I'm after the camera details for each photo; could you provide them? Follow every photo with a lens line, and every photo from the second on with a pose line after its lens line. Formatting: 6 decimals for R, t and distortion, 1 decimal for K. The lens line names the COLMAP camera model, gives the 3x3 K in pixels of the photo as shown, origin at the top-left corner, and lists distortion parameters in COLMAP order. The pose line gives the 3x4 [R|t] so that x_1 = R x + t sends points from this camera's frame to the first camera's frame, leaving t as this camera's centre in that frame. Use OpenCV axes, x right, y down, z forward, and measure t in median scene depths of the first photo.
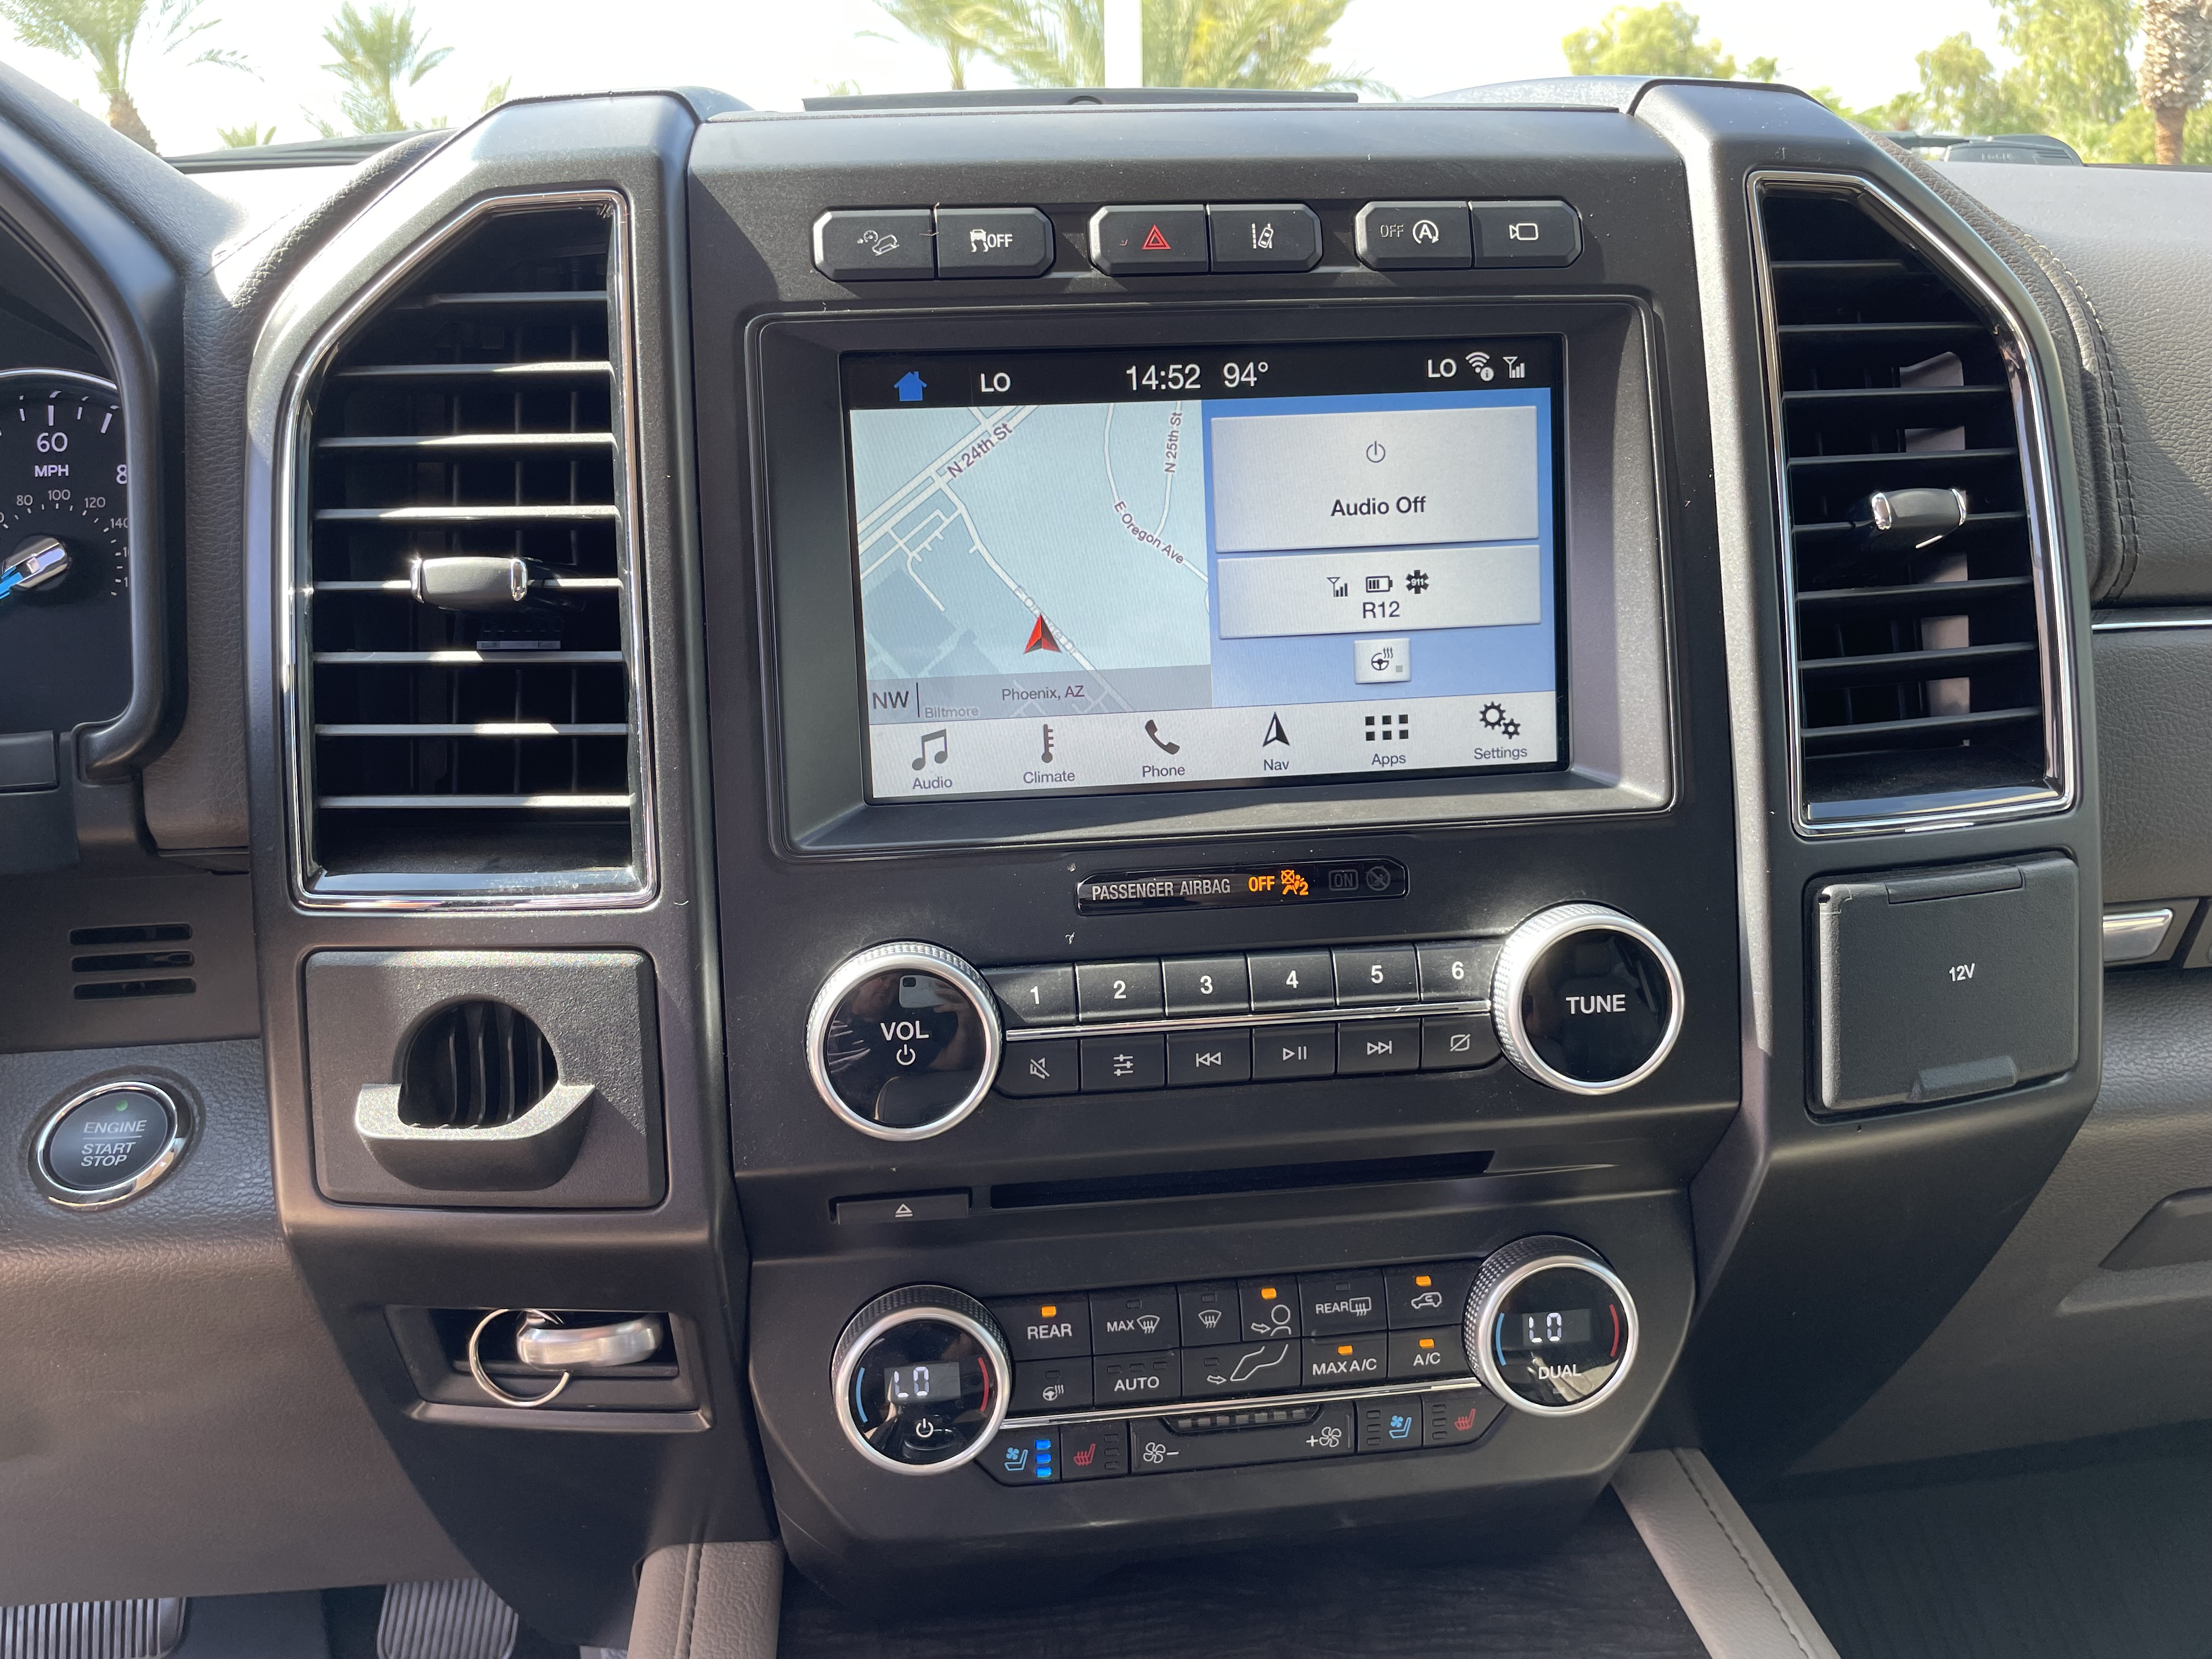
lens RADIAL K [[1686.0, 0, 1120.1], [0, 1686.0, 820.2], [0, 0, 1]] dist [0.082982, -0.121280]
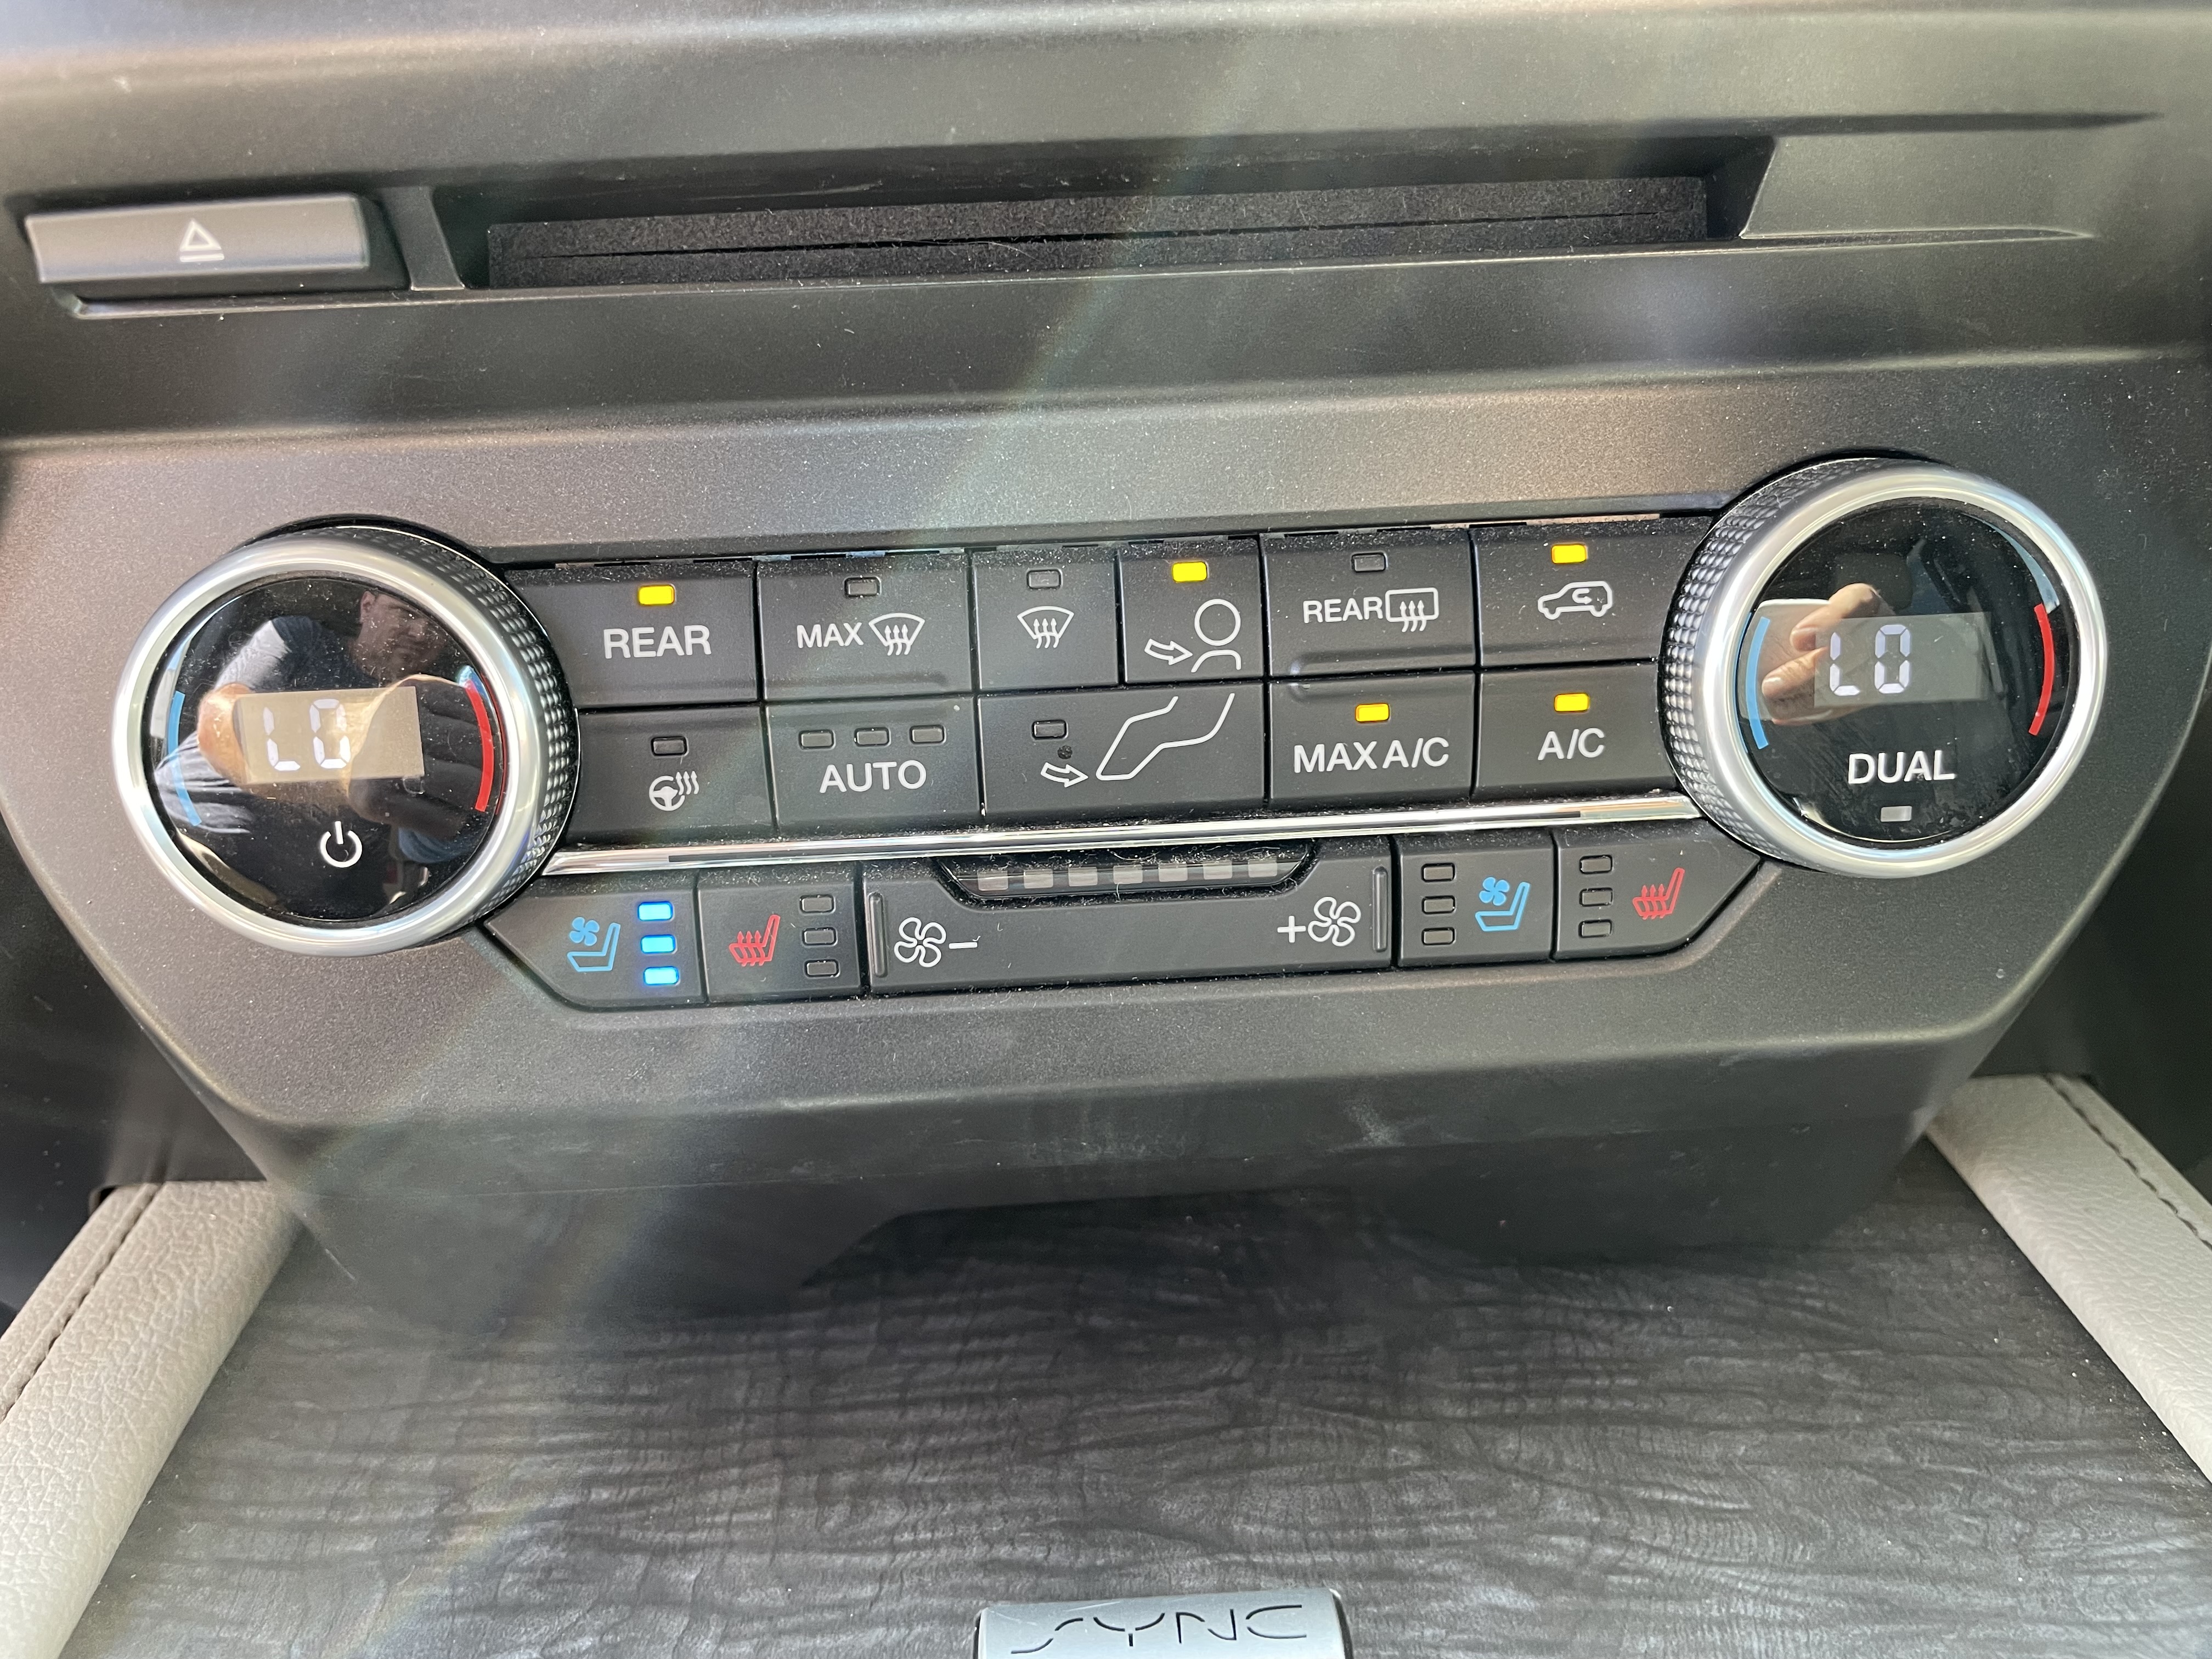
lens RADIAL K [[1674.0, 0, 1106.0], [0, 1674.0, 829.5], [0, 0, 1]] dist [0.068825, -0.136873]
pose [[0.996578, 0.009488, -0.082110, 0.100133], [-0.002980, 0.996868, 0.079024, 0.304836], [0.082602, -0.078509, 0.993485, 0.575180]]
